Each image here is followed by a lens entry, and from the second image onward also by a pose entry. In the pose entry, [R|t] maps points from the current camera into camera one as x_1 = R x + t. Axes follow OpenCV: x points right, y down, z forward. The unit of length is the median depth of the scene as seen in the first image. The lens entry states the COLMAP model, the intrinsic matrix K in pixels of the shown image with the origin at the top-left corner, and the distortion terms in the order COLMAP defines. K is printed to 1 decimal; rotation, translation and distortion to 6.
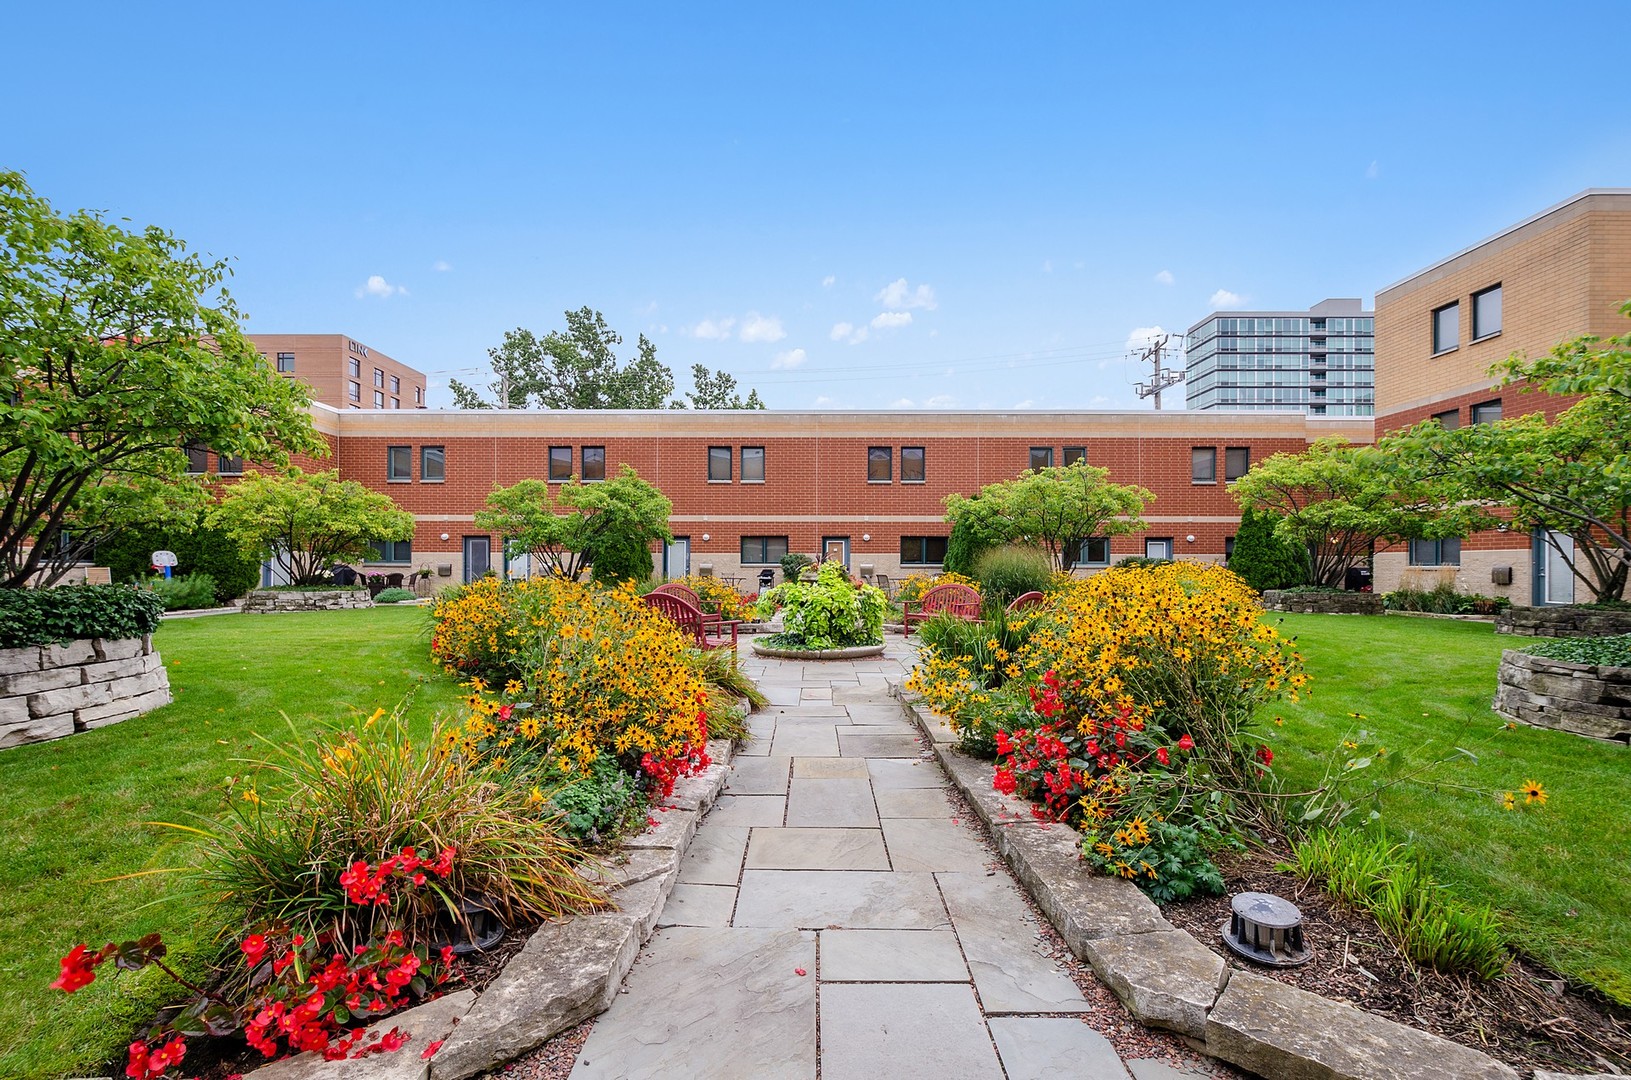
lens RADIAL K [[716.2, 0, 803.8], [0, 716.2, 570.5], [0, 0, 1]] dist [0.001415, -0.000323]
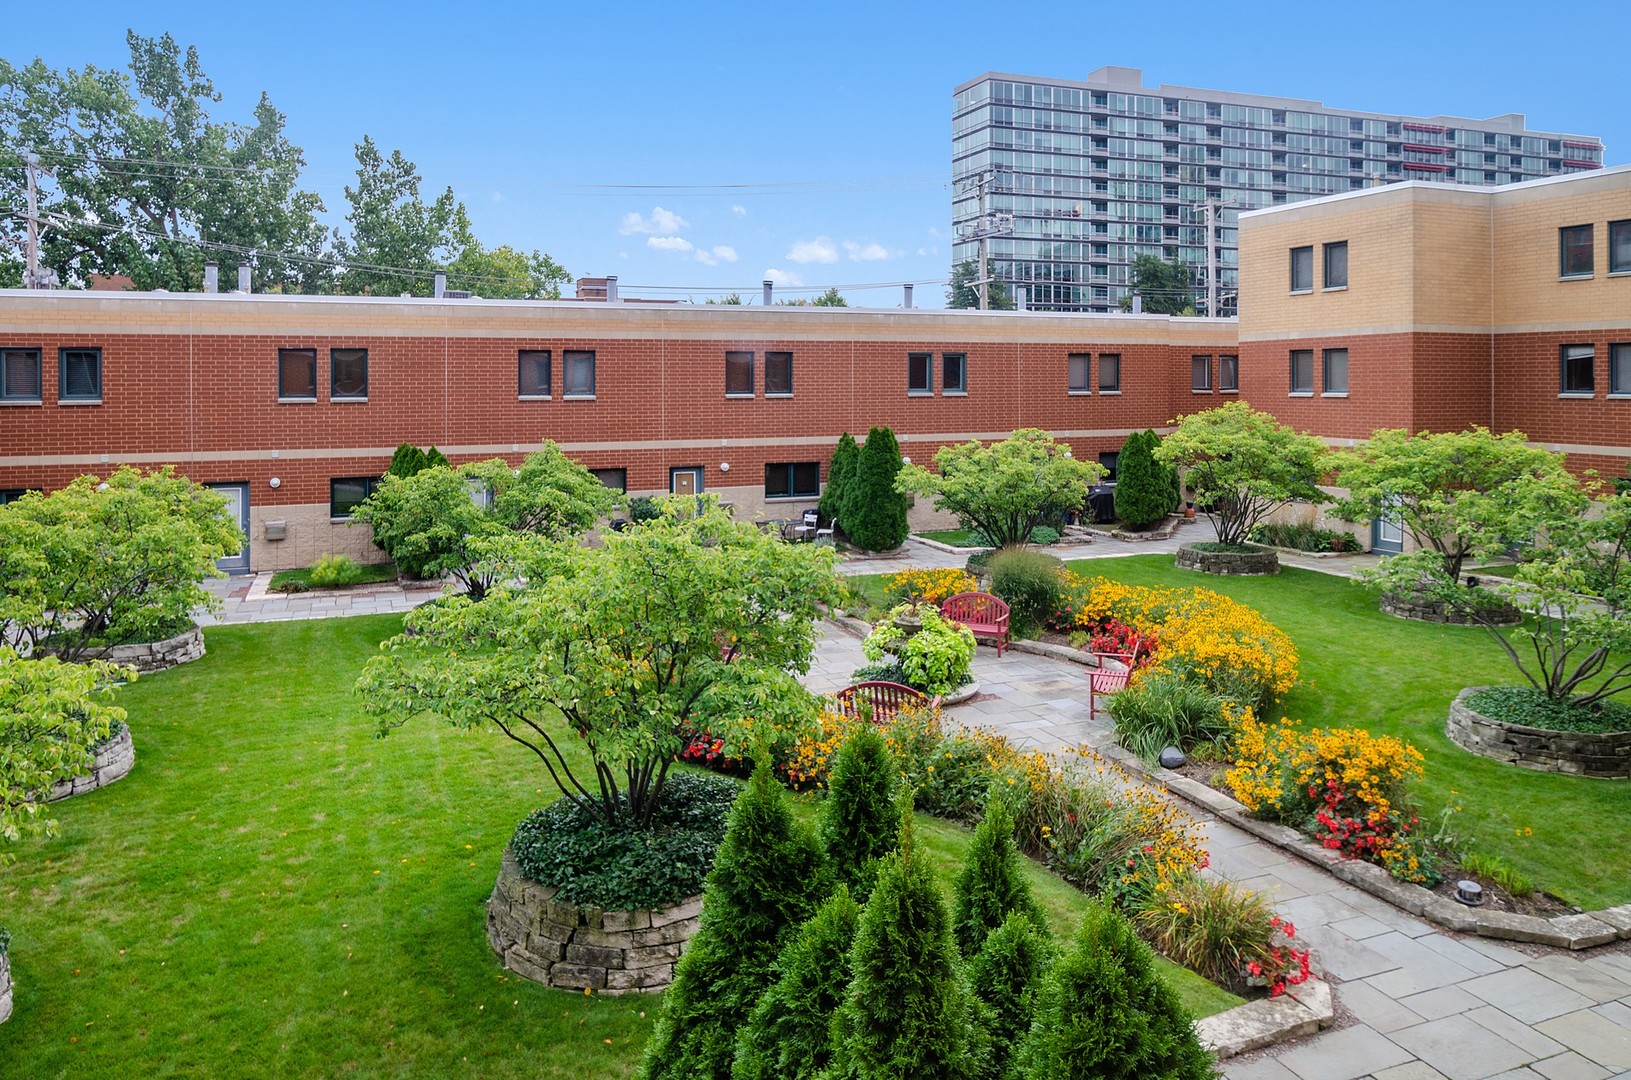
lens RADIAL K [[1121.6, 0, 813.8], [0, 1121.6, 406.7], [0, 0, 1]] dist [-0.000751, -0.008943]
pose [[0.924768, -0.012043, 0.380341, -0.291792], [0.007417, 0.999880, 0.013628, -0.129087], [-0.380460, -0.009781, 0.924746, -0.179832]]
